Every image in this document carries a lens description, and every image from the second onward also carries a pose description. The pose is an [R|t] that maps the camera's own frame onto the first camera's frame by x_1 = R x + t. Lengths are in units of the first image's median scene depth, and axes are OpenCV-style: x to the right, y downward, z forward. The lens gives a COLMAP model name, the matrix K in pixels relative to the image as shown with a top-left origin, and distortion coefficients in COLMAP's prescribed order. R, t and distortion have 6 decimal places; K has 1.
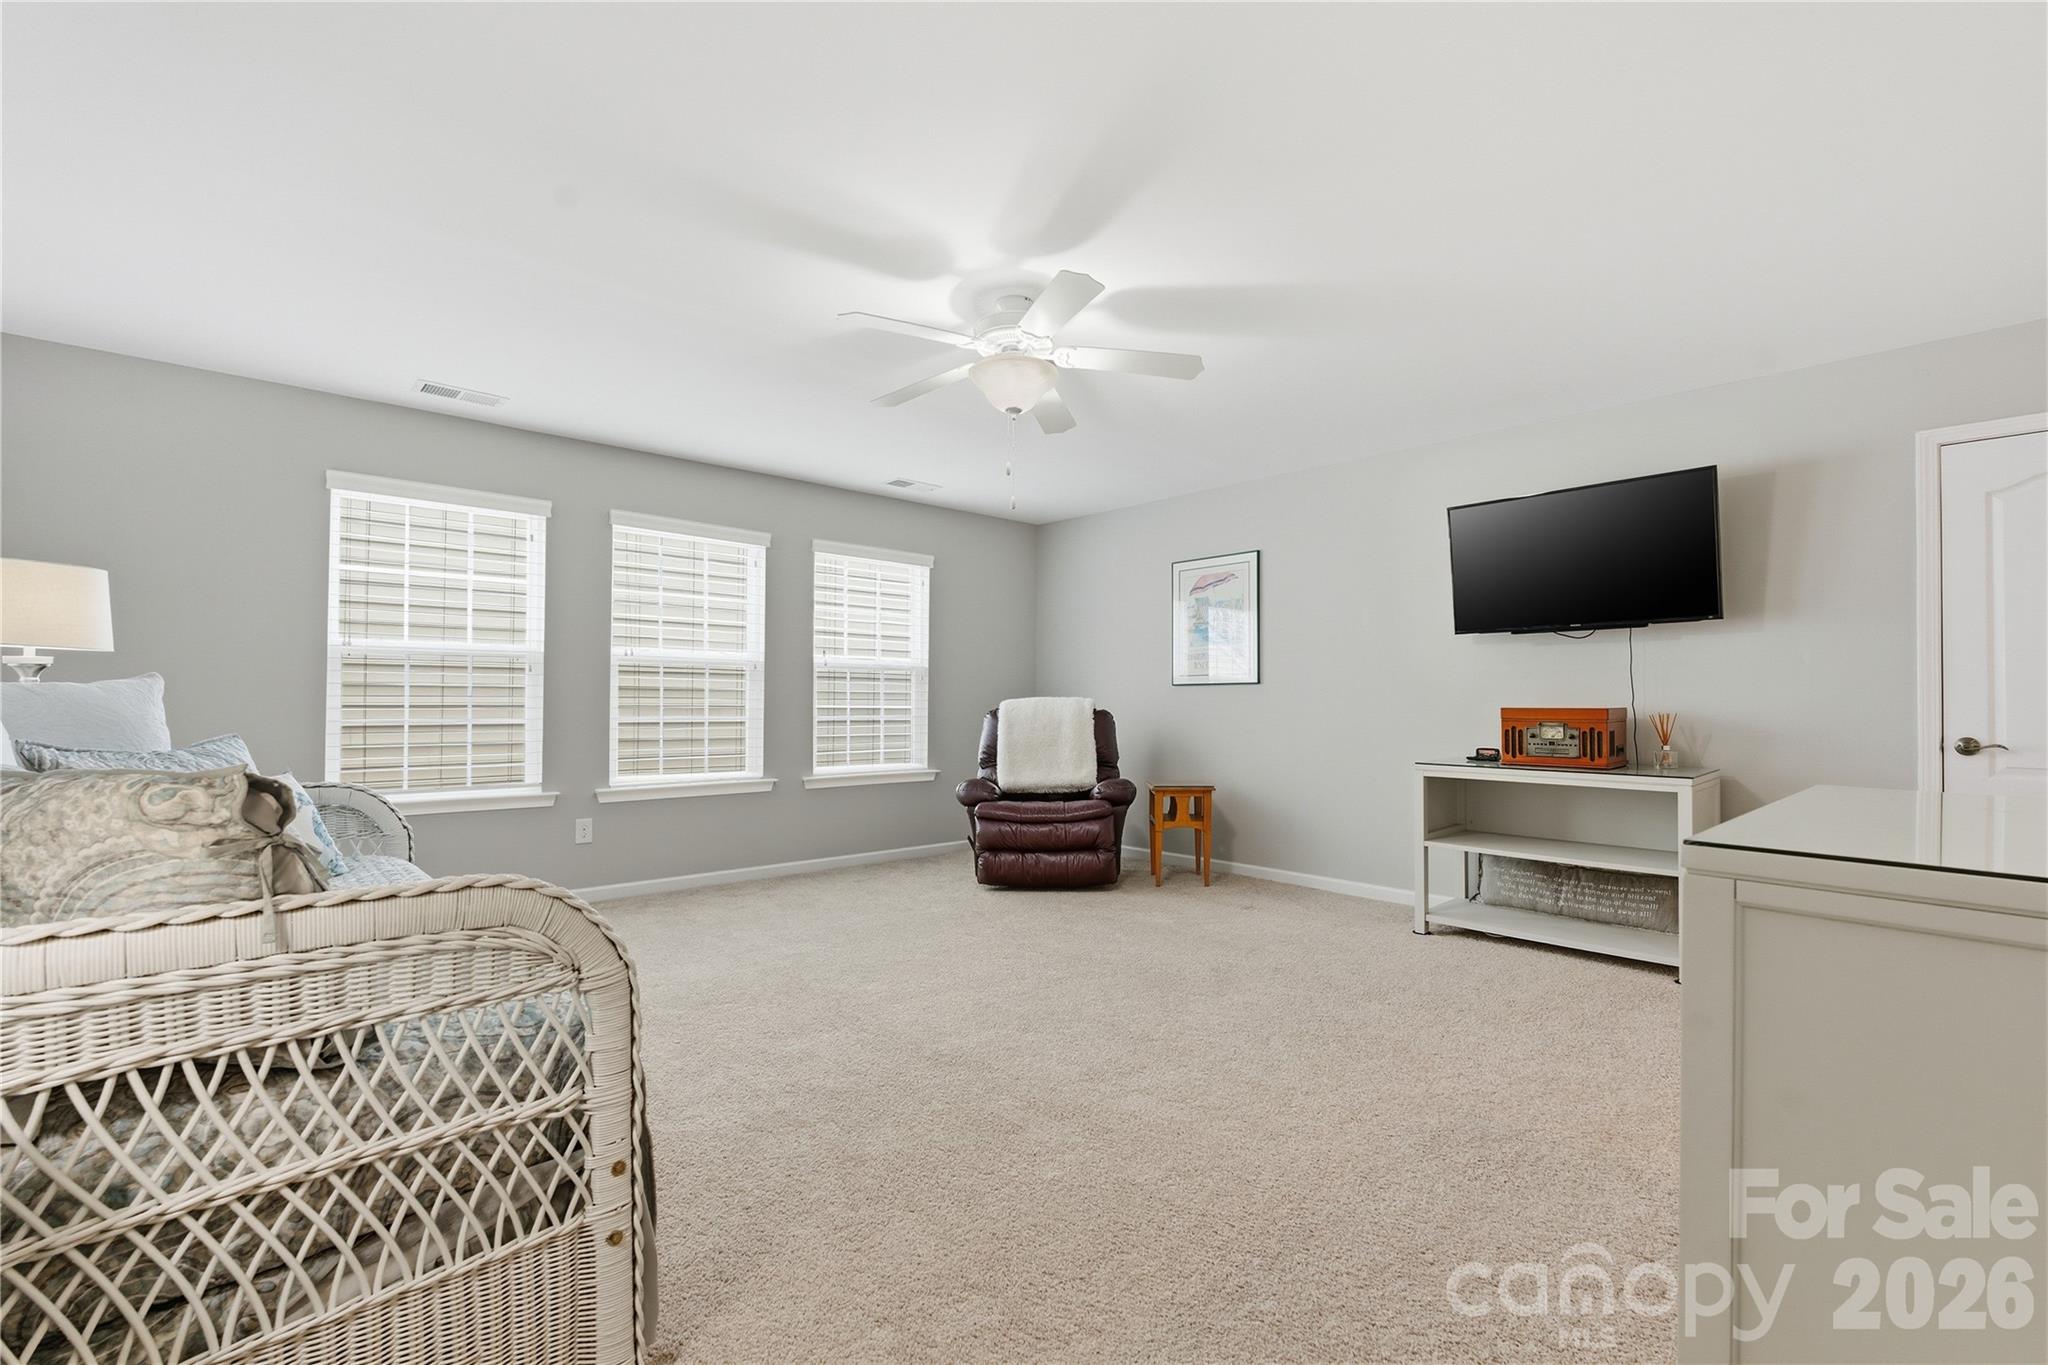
lens RADIAL K [[899.7, 0, 1024.0], [0, 899.7, 682.5], [0, 0, 1]] dist [-0.010329, 0.004543]
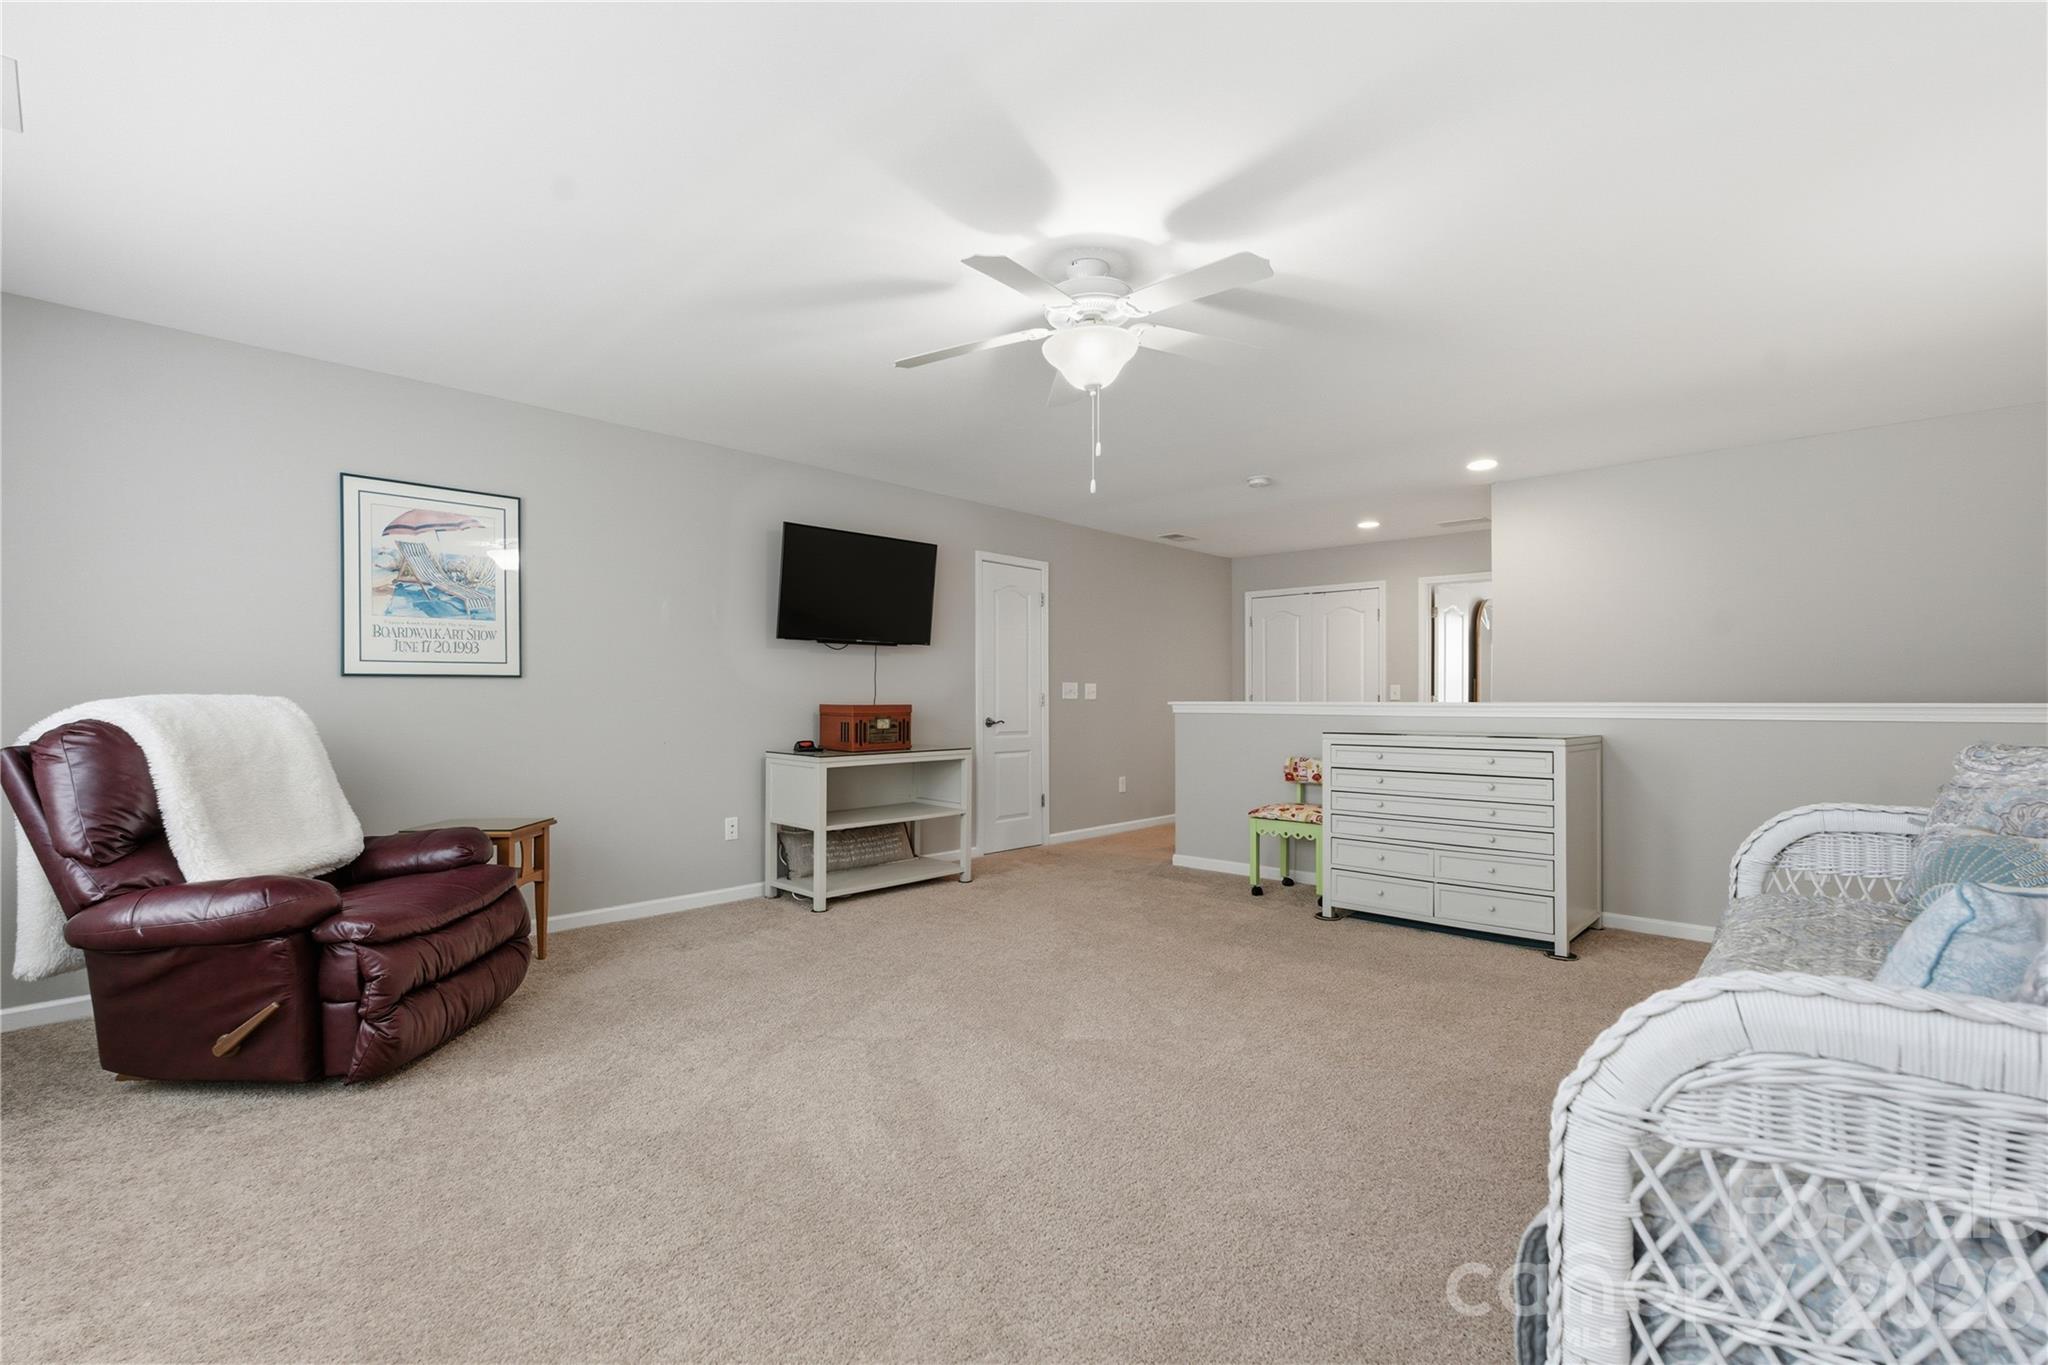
lens RADIAL K [[899.7, 0, 1024.0], [0, 899.7, 682.5], [0, 0, 1]] dist [-0.010329, 0.004543]
pose [[-0.075636, 0.015324, 0.997018, -0.570013], [-0.018448, 0.999689, -0.016765, 0.011577], [-0.996965, -0.019661, -0.075330, 0.706698]]
